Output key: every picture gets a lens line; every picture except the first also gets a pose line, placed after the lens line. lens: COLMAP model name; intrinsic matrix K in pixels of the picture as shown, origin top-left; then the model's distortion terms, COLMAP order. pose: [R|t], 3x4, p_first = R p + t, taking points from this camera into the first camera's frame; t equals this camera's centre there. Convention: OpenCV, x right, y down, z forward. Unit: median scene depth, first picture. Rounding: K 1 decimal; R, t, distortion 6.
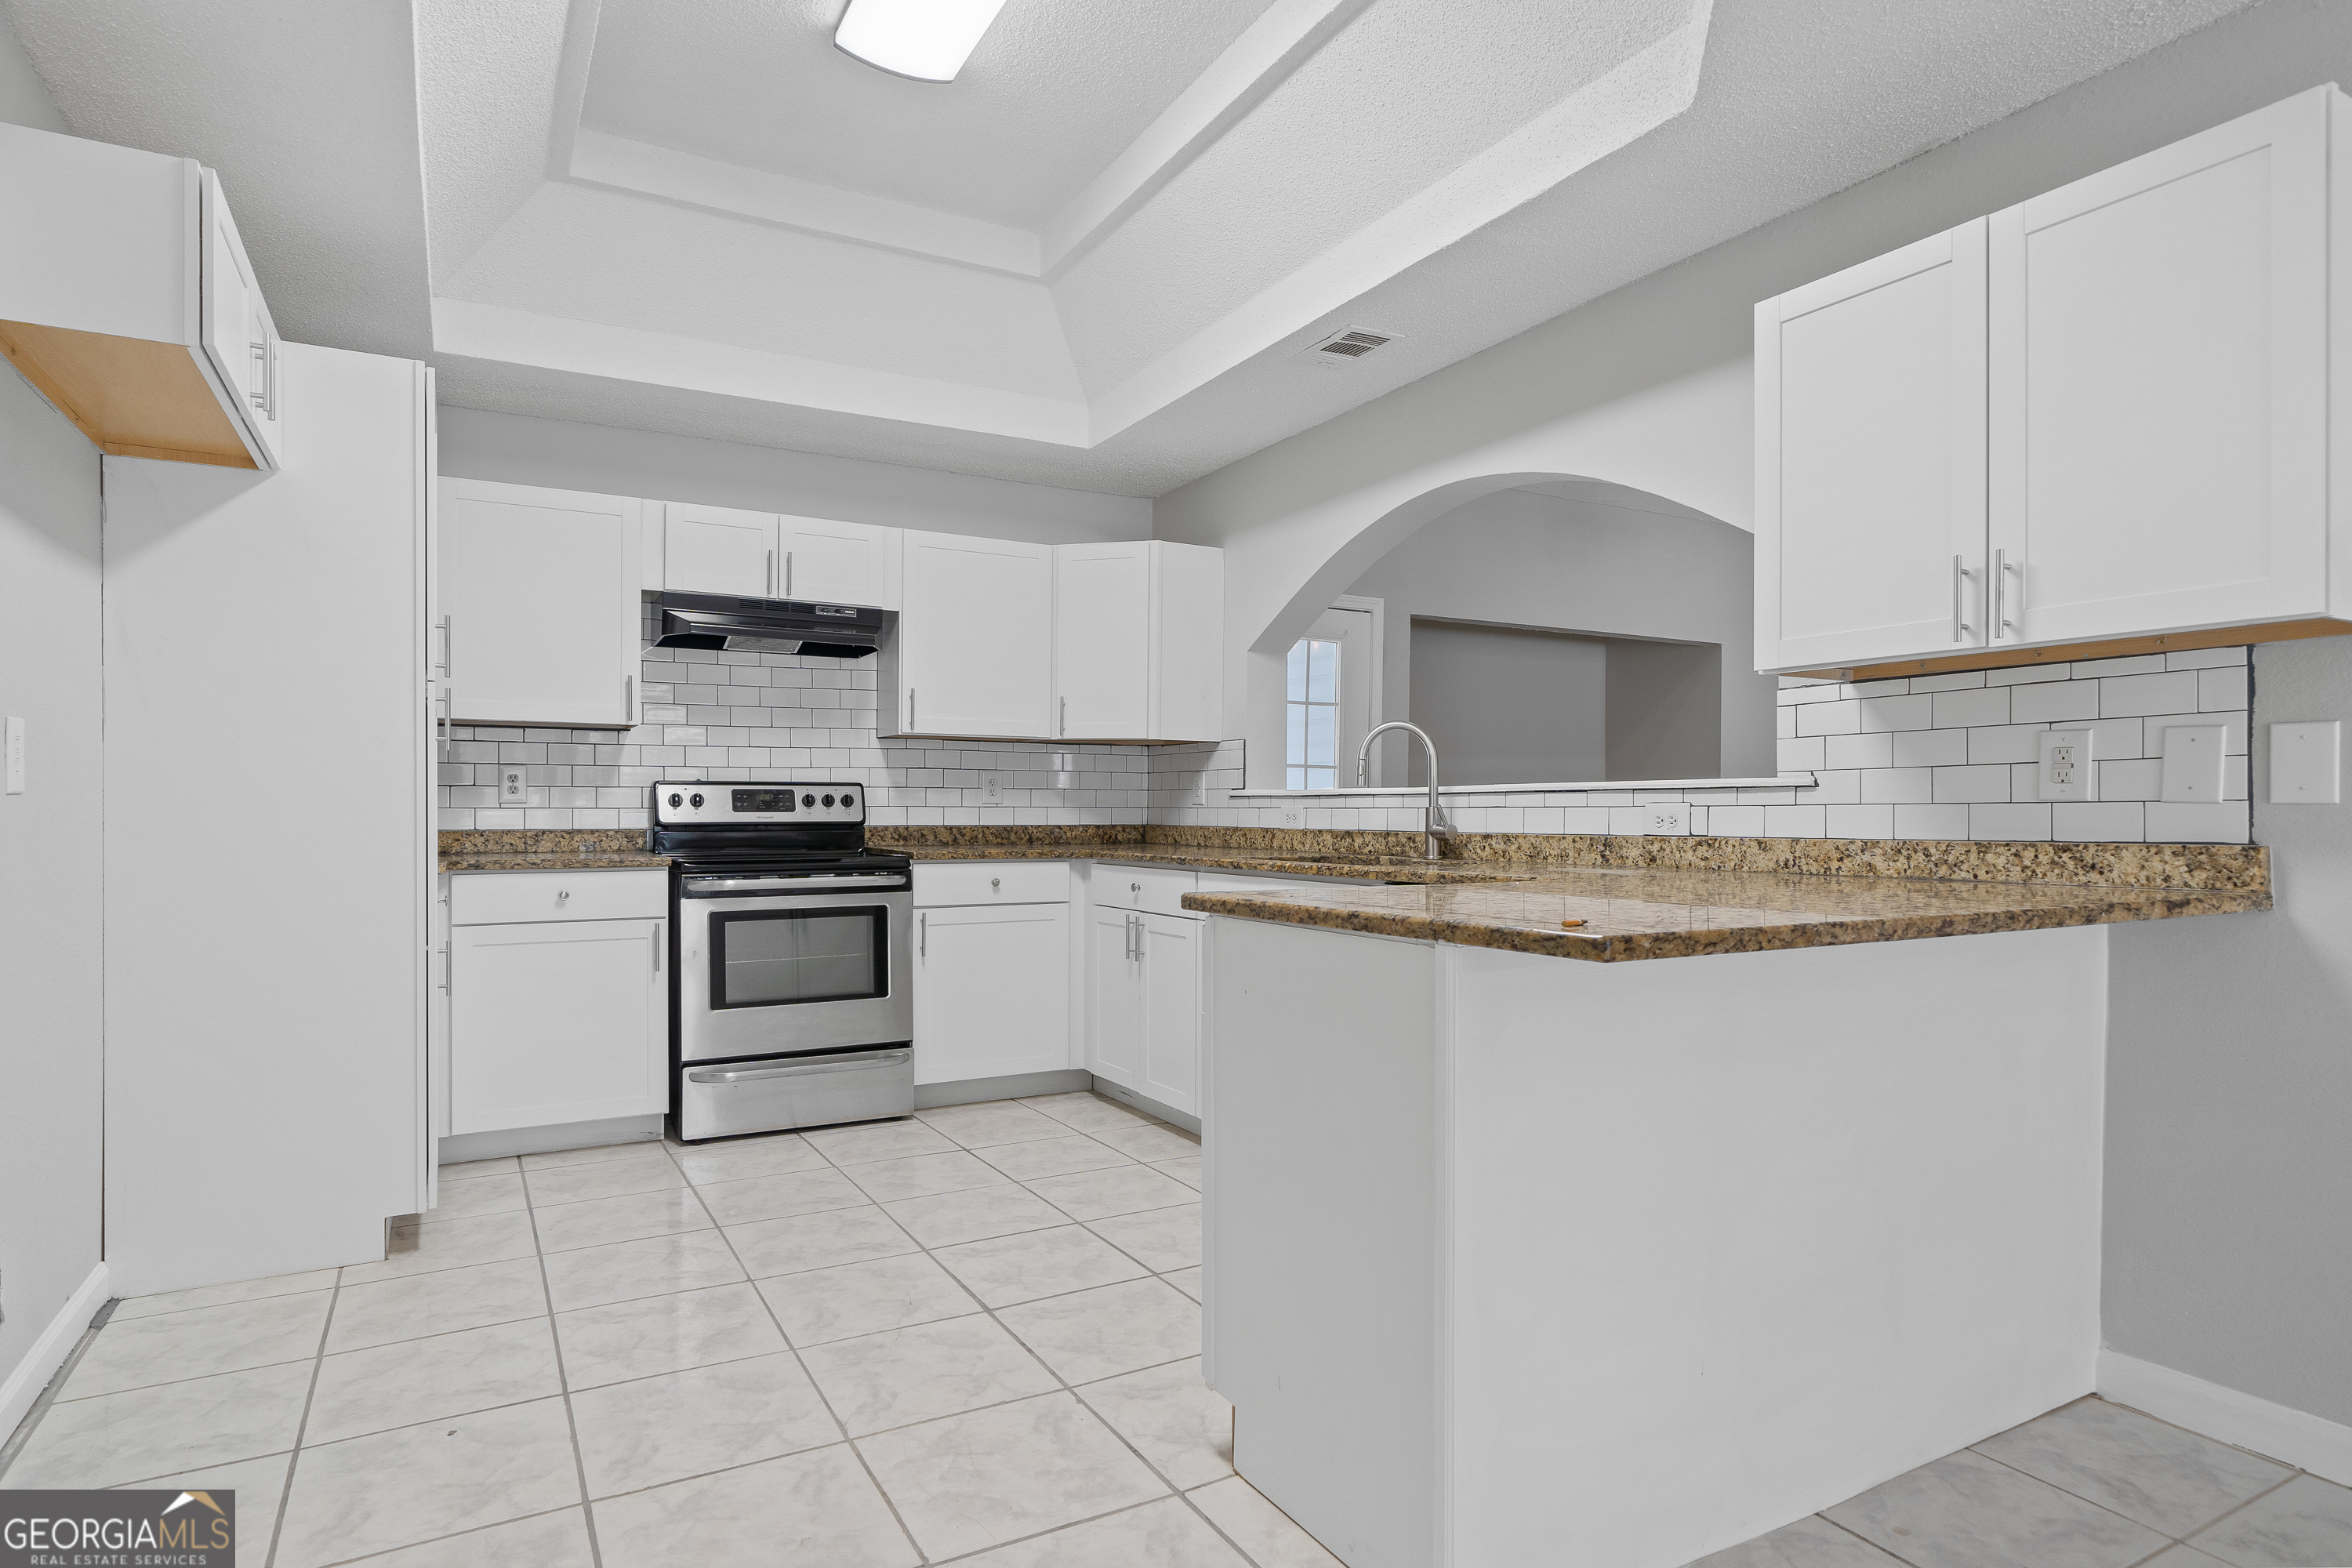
lens RADIAL K [[1320.2, 0, 1172.5], [0, 1320.2, 808.3], [0, 0, 1]] dist [0.008031, 0.001345]
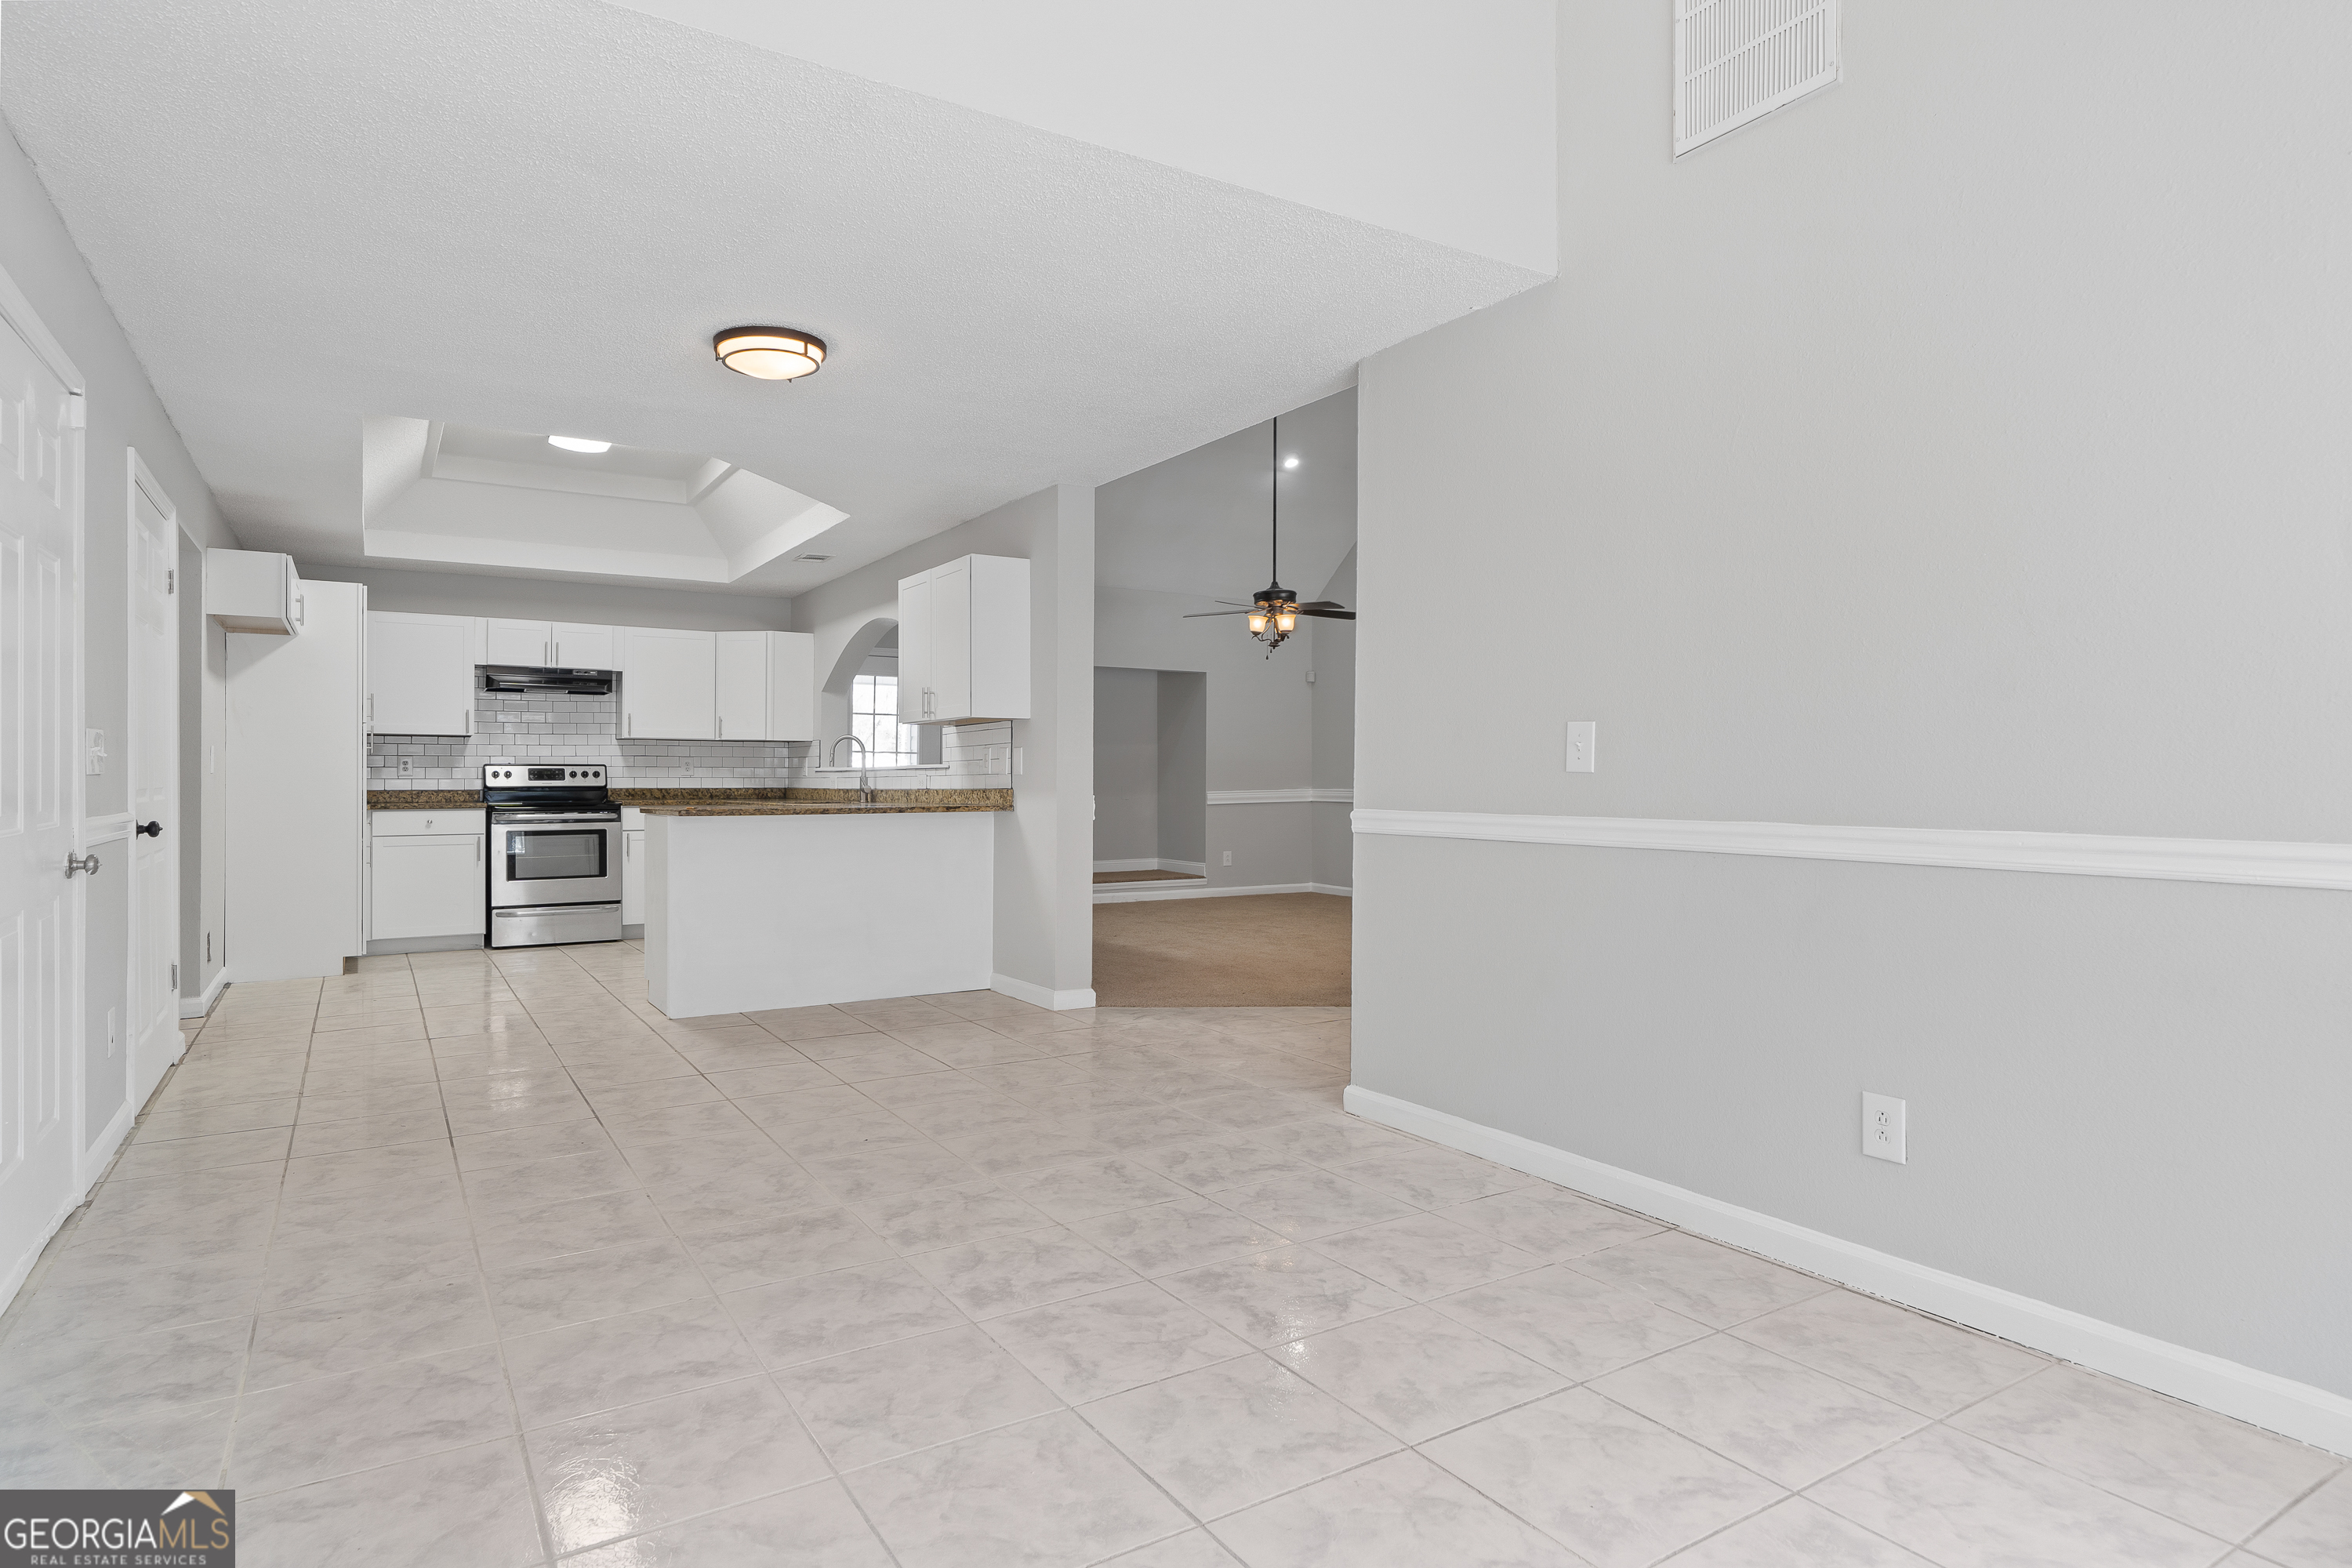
lens RADIAL K [[1320.2, 0, 1175.3], [0, 1320.2, 764.5], [0, 0, 1]] dist [0.008031, 0.001345]
pose [[0.998772, -0.002963, 0.049447, 0.546303], [0.003447, 0.999947, -0.009702, 0.001568], [-0.049415, 0.009860, 0.998730, -1.019140]]
